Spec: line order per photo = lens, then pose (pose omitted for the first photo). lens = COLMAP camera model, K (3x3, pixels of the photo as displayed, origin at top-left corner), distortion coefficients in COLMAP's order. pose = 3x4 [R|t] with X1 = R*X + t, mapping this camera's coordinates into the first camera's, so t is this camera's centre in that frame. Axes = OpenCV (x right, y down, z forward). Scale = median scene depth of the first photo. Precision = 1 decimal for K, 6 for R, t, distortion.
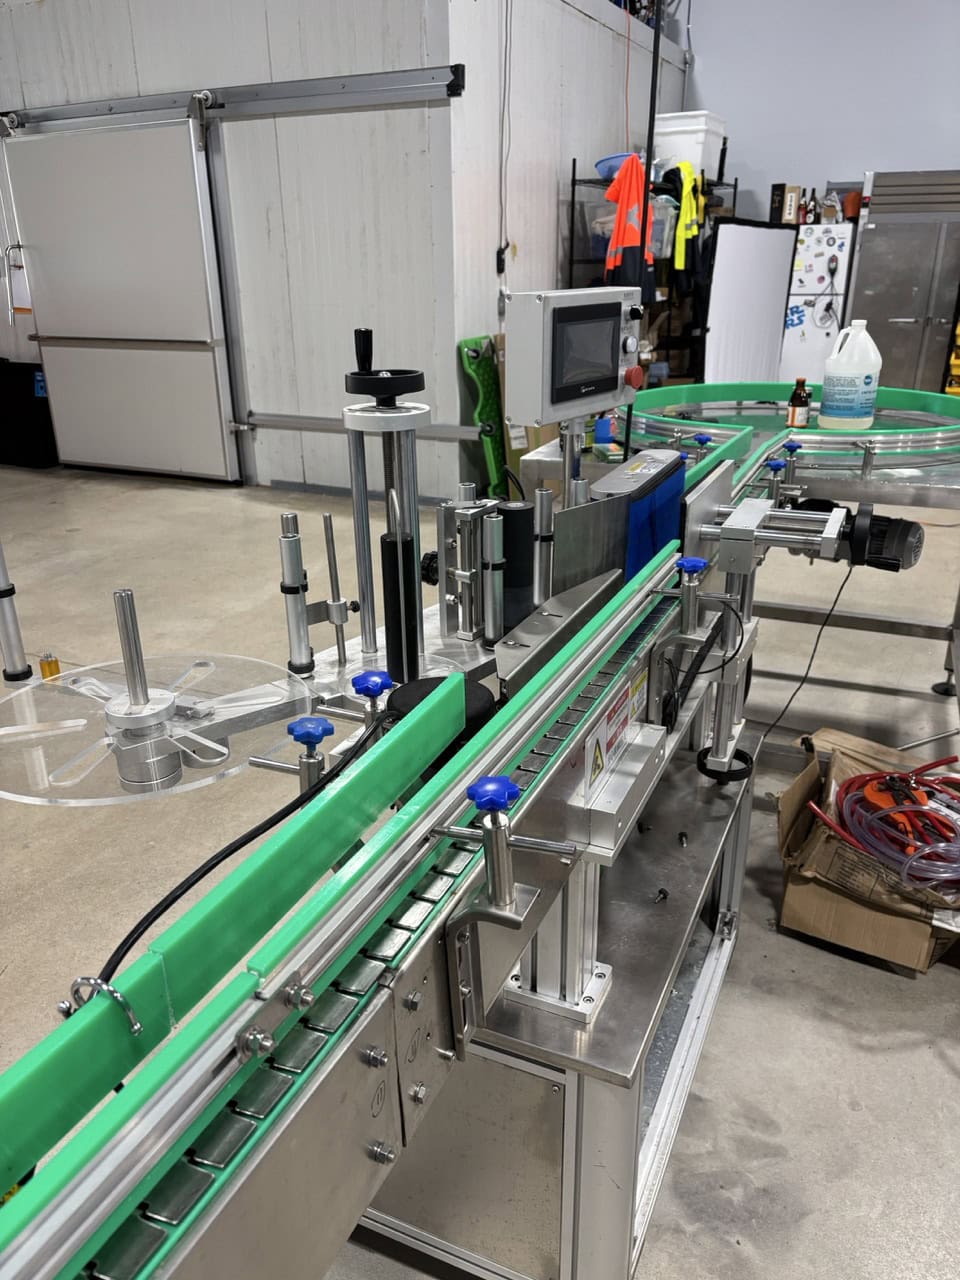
lens RADIAL K [[974.1, 0, 480.3], [0, 974.1, 642.7], [0, 0, 1]] dist [0.055343, -0.006269]
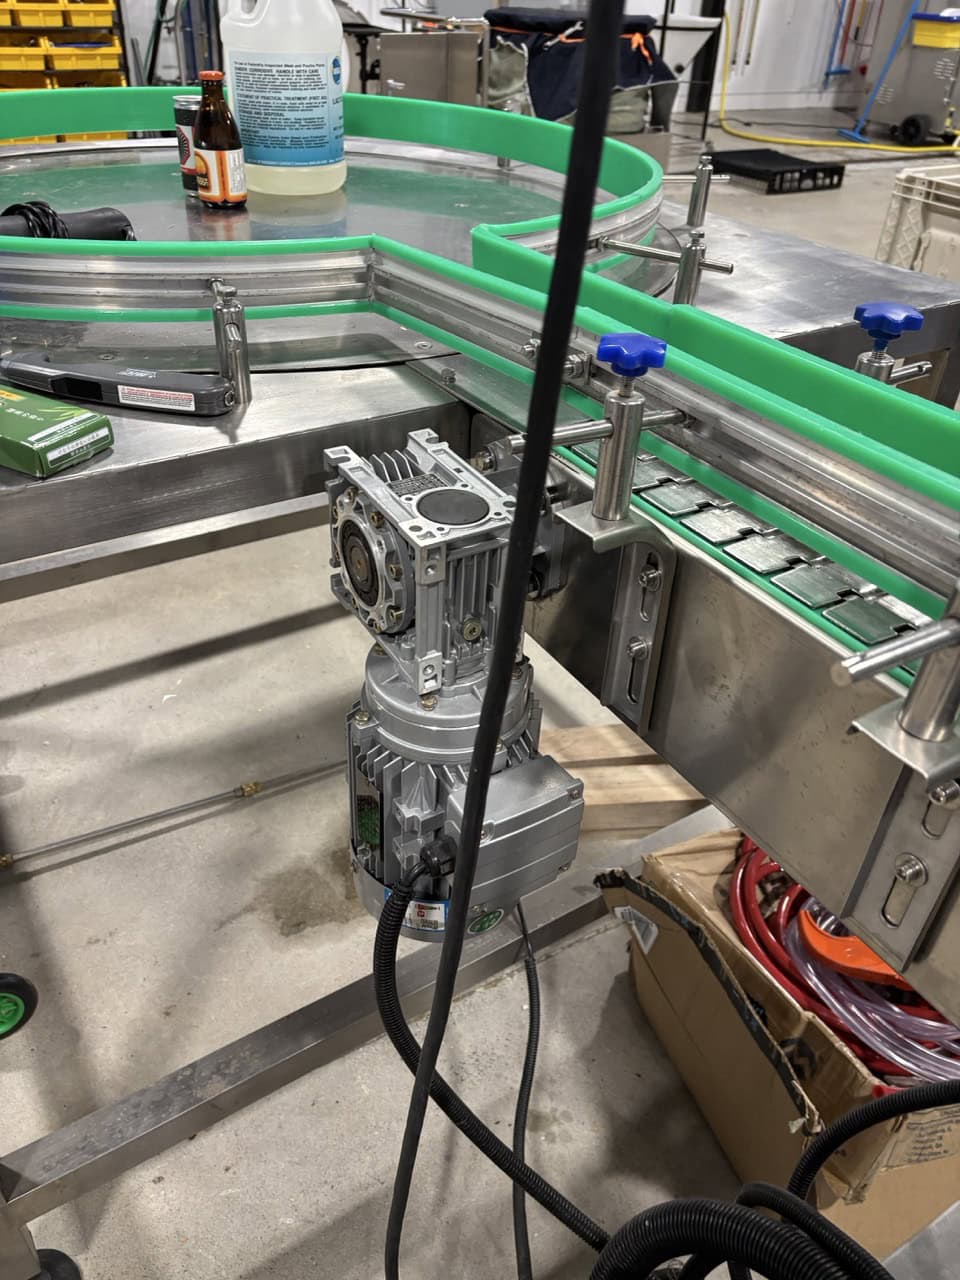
lens RADIAL K [[974.1, 0, 479.4], [0, 974.1, 637.6], [0, 0, 1]] dist [0.055343, -0.006269]
pose [[0.559407, -0.446540, 0.698331, 0.001474], [0.256528, 0.894391, 0.366413, -0.182420], [-0.788199, -0.025832, 0.614878, 0.659345]]
